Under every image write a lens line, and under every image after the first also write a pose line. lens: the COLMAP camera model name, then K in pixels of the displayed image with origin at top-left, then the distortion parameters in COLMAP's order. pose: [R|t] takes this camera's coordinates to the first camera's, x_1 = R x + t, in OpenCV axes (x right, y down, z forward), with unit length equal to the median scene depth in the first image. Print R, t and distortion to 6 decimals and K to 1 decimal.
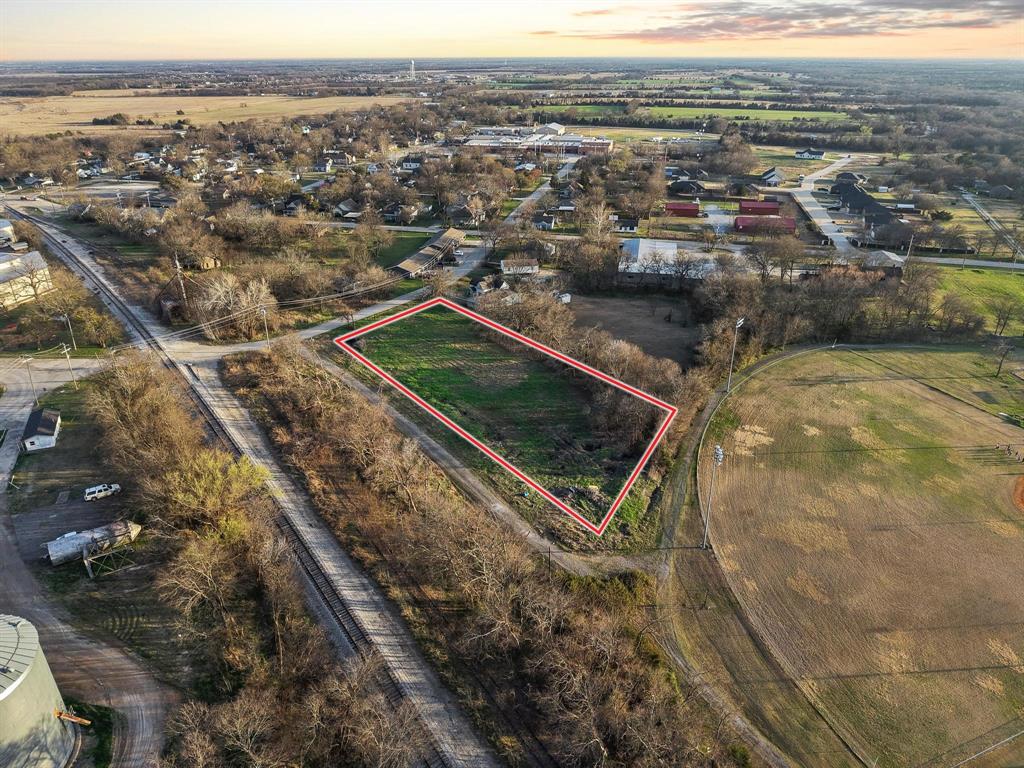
lens RADIAL K [[680.7, 0, 512.0], [0, 680.7, 396.6], [0, 0, 1]] dist [0.007372, -0.001732]
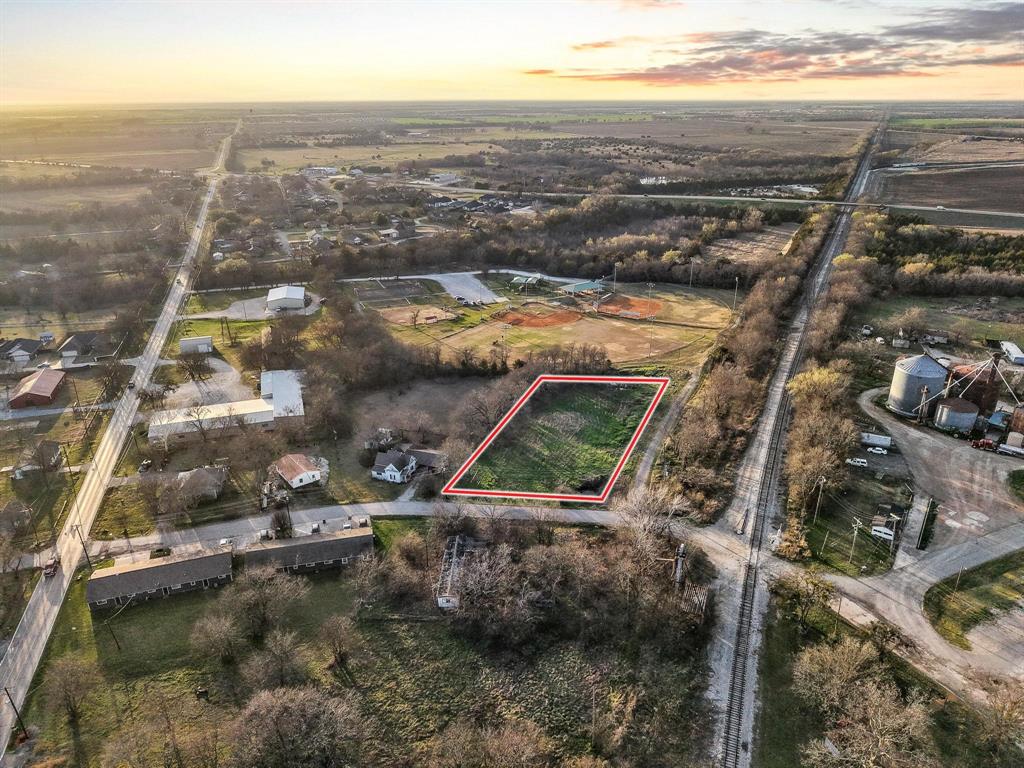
lens RADIAL K [[683.7, 0, 513.2], [0, 683.7, 382.4], [0, 0, 1]] dist [0.062407, -0.114917]
pose [[-0.493671, -0.325871, 0.806286, -1.040547], [0.399549, 0.738506, 0.543112, -0.870241], [-0.772431, 0.590269, -0.234377, 1.360403]]
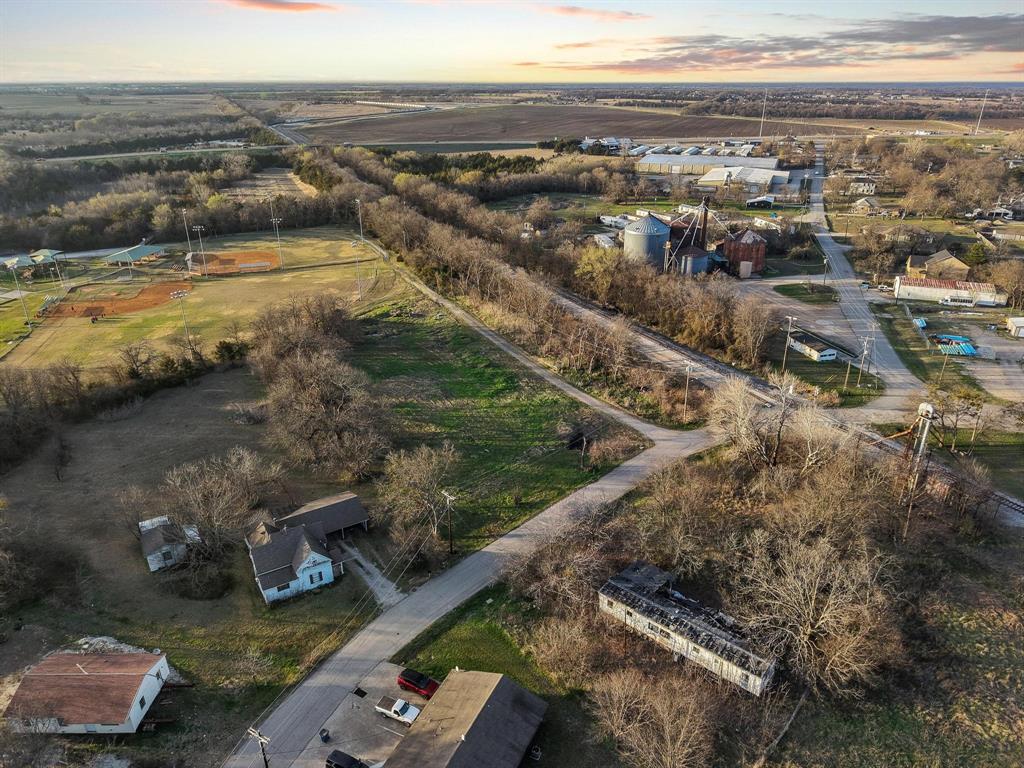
lens RADIAL K [[684.5, 0, 513.5], [0, 684.5, 387.7], [0, 0, 1]] dist [0.018090, -0.016335]
pose [[-0.986111, -0.060998, 0.154482, -0.302699], [0.081887, 0.630654, 0.771732, -0.714391], [-0.144498, 0.773663, -0.616900, 1.536111]]
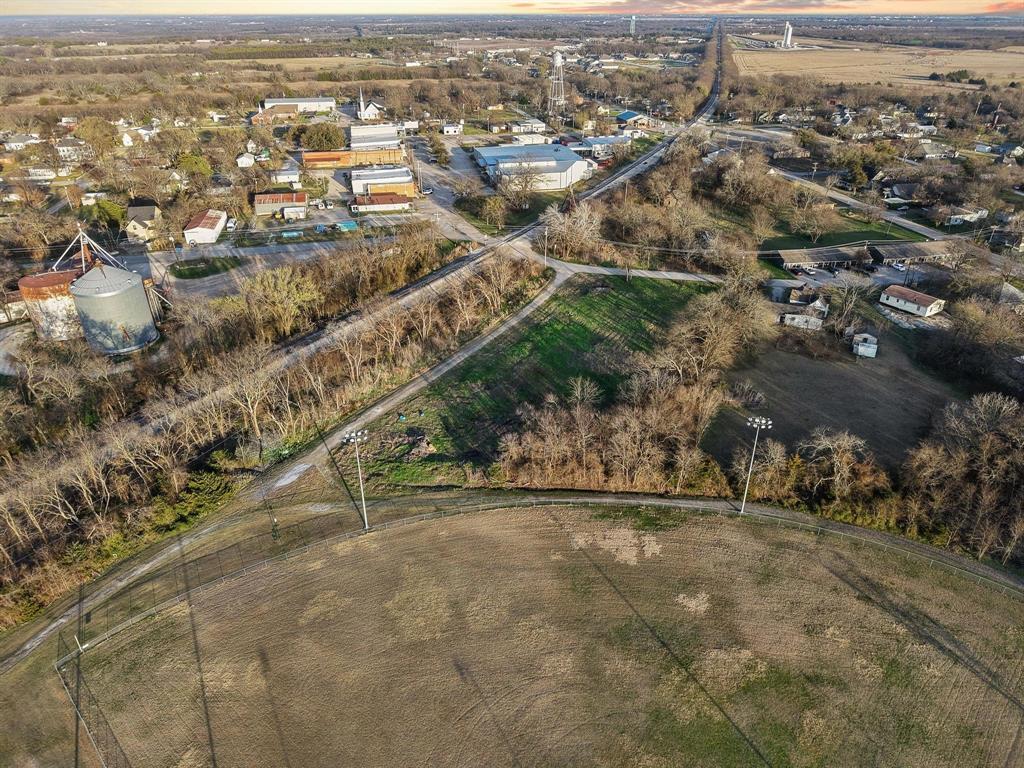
lens RADIAL K [[684.5, 0, 513.5], [0, 684.5, 387.7], [0, 0, 1]] dist [0.018090, -0.016335]
pose [[0.385744, 0.448143, -0.806455, 0.703856], [-0.413488, 0.865378, 0.283107, -0.209475], [0.824761, 0.224252, 0.519116, 0.410311]]
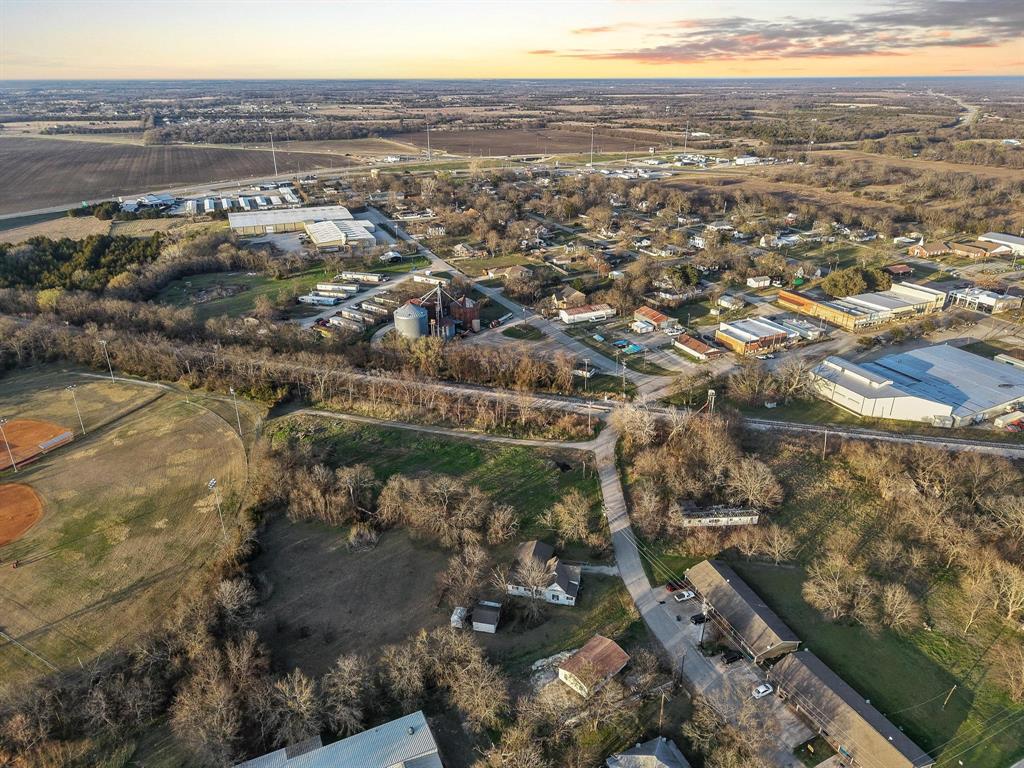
lens RADIAL K [[684.5, 0, 513.5], [0, 684.5, 387.7], [0, 0, 1]] dist [0.018090, -0.016335]
pose [[-0.814981, 0.249873, -0.522848, 0.445922], [-0.254386, 0.656409, 0.710222, -1.073775], [0.520667, 0.711822, -0.471396, 1.557649]]
